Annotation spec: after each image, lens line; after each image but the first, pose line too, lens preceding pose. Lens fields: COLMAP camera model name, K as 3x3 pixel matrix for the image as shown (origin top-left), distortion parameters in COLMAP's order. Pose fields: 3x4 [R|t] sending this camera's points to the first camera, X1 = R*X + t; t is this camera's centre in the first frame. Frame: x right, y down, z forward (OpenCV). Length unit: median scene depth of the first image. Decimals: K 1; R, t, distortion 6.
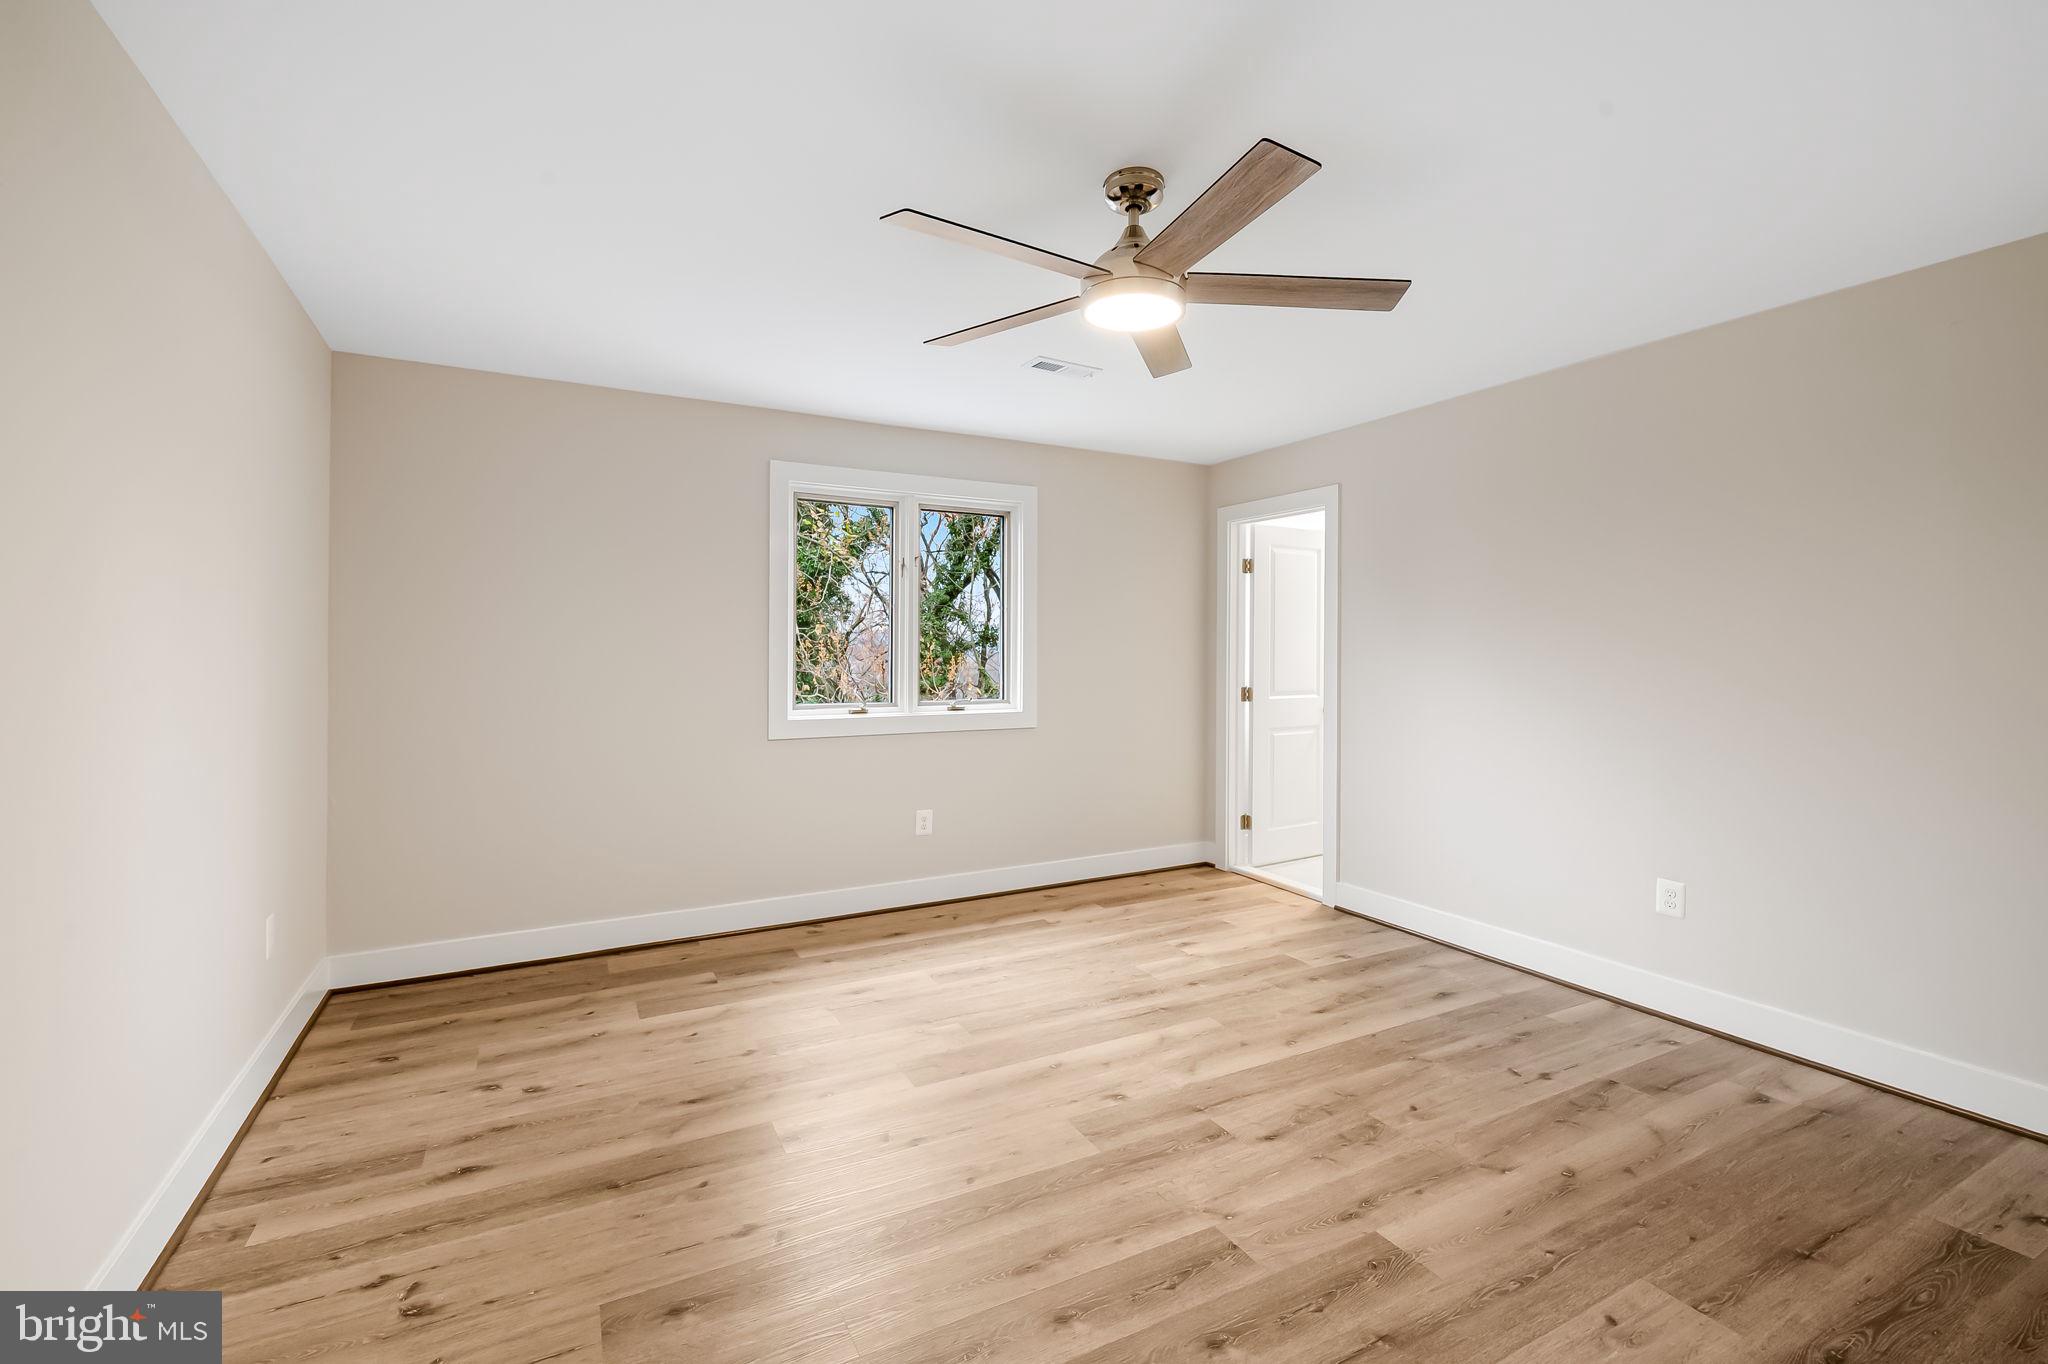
lens RADIAL K [[880.8, 0, 1028.3], [0, 880.8, 657.9], [0, 0, 1]] dist [0.007576, -0.000335]
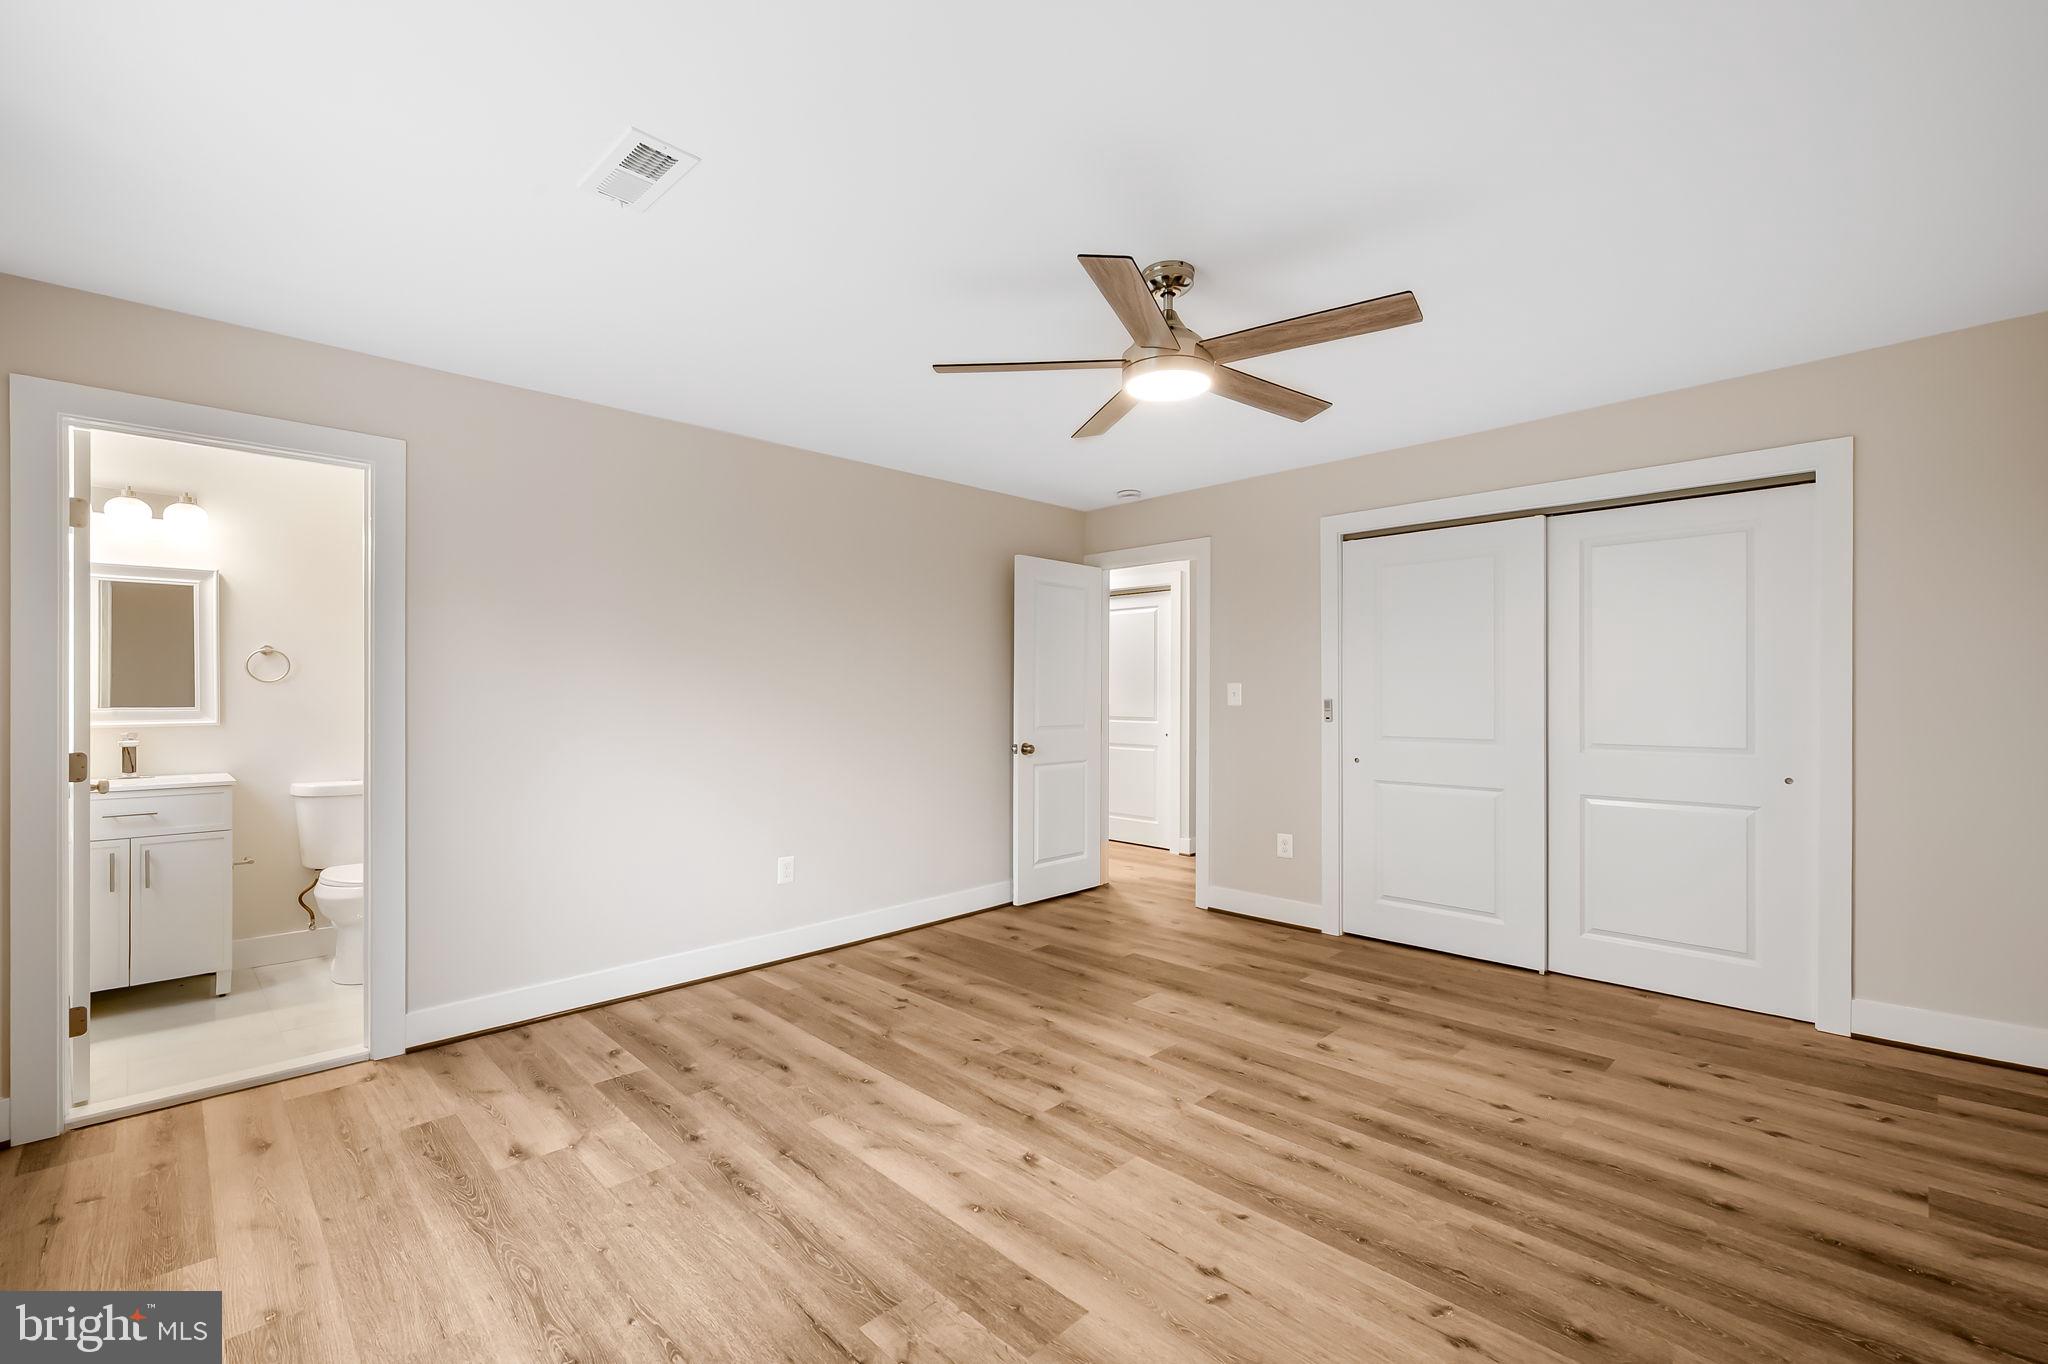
lens RADIAL K [[880.8, 0, 1028.3], [0, 880.8, 657.9], [0, 0, 1]] dist [0.007576, -0.000335]
pose [[-0.282458, 0.032196, 0.958739, -0.691107], [0.007624, 0.999480, -0.031318, -0.000753], [-0.959249, -0.001537, -0.282557, 1.082977]]
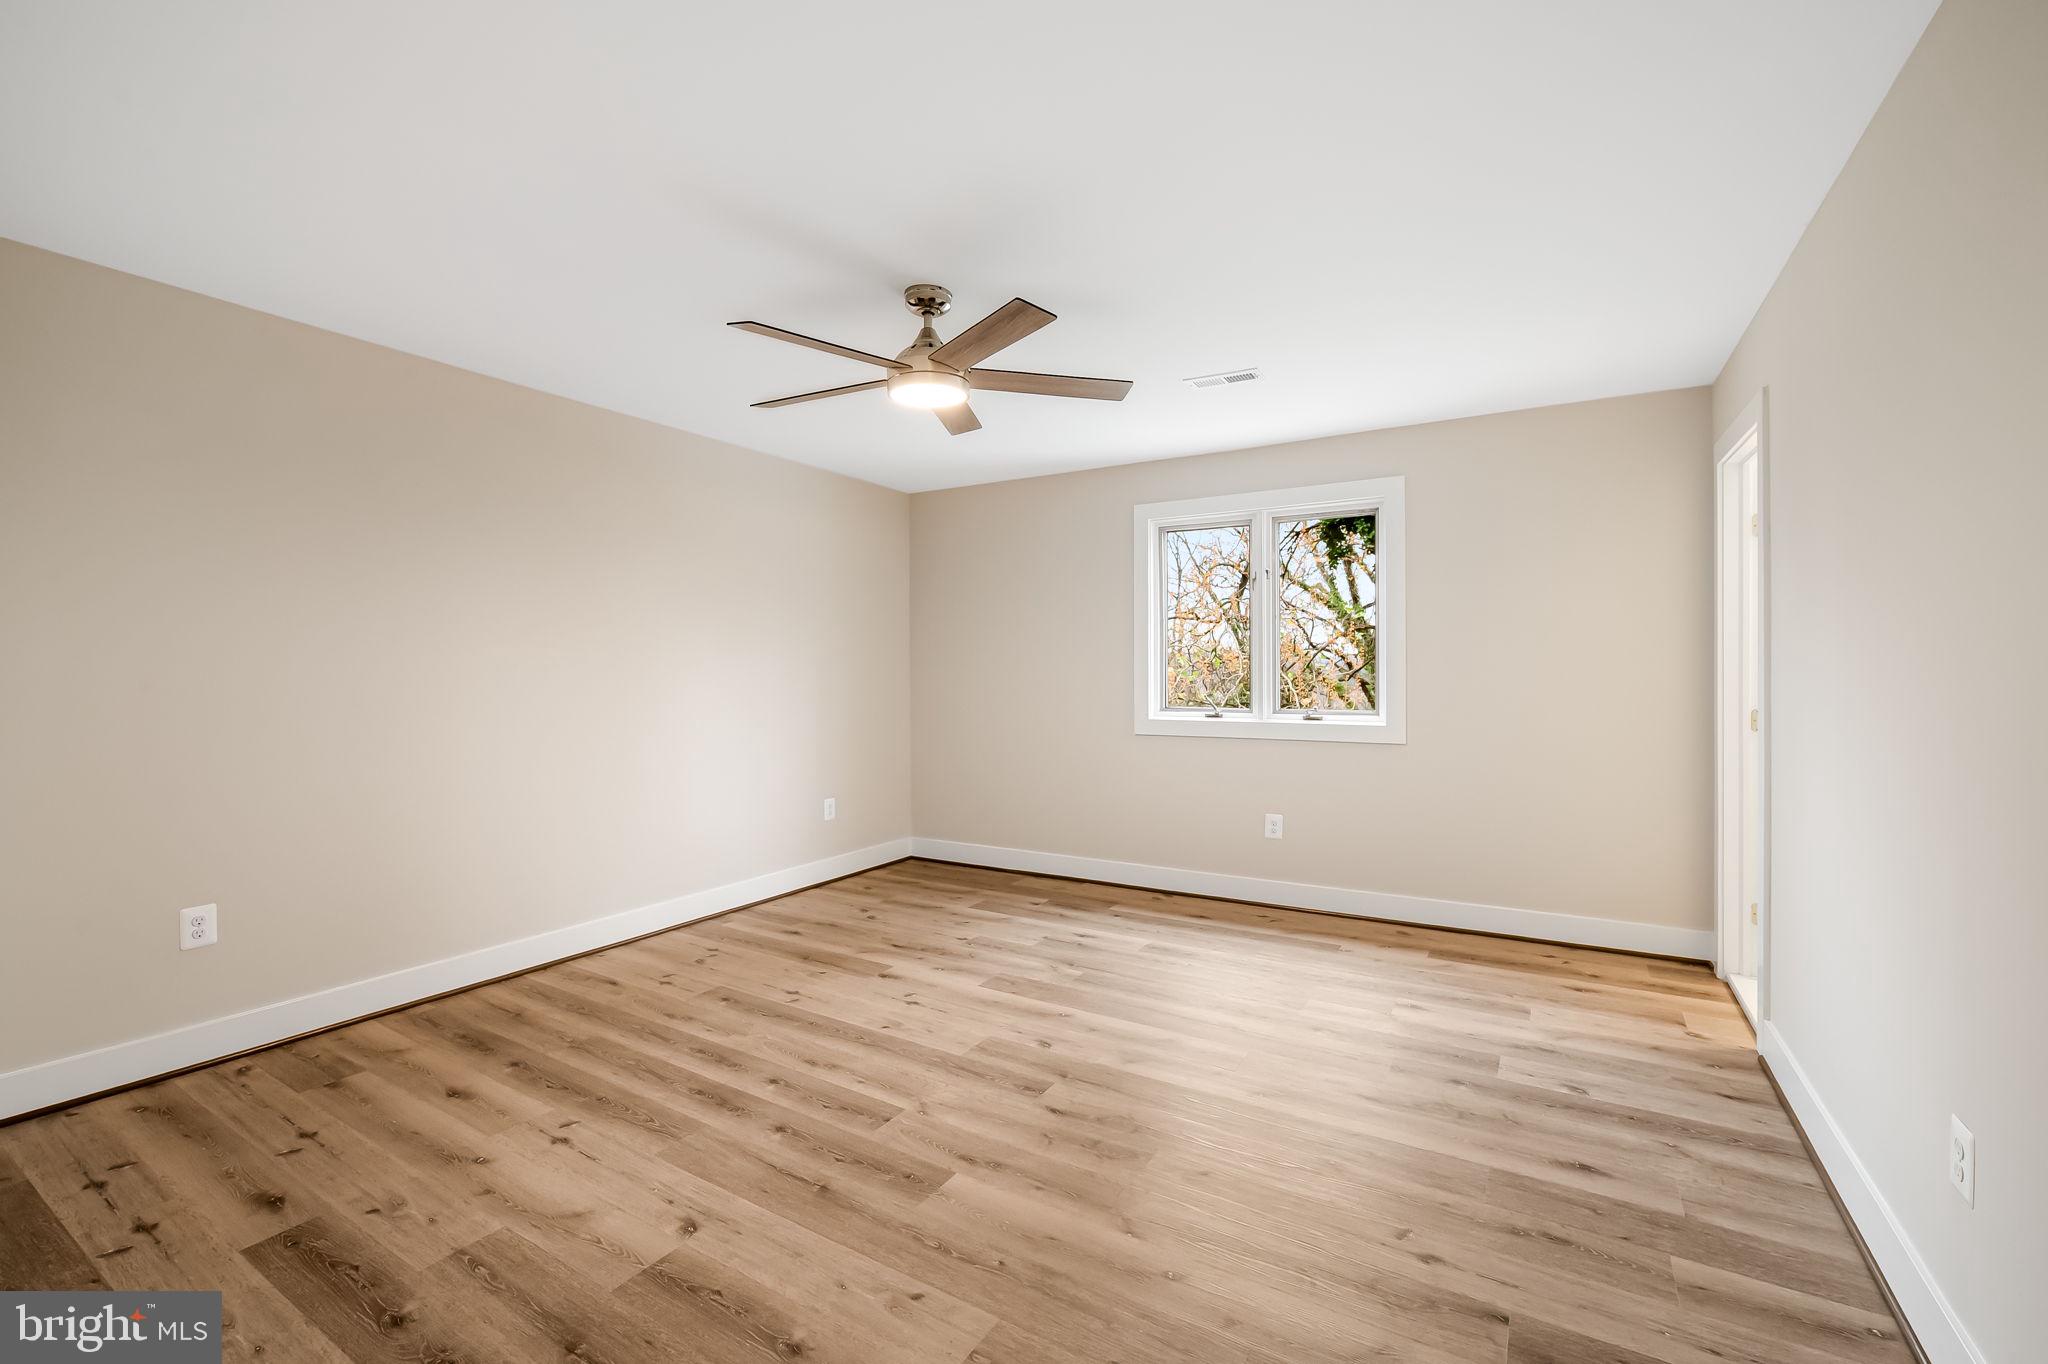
lens RADIAL K [[876.5, 0, 1020.5], [0, 876.5, 676.9], [0, 0, 1]] dist [-0.001732, -0.000152]
pose [[0.502702, 0.004104, -0.864450, 0.922531], [0.002397, 0.999978, 0.006142, 0.006949], [0.864456, -0.005160, 0.502682, 0.339328]]
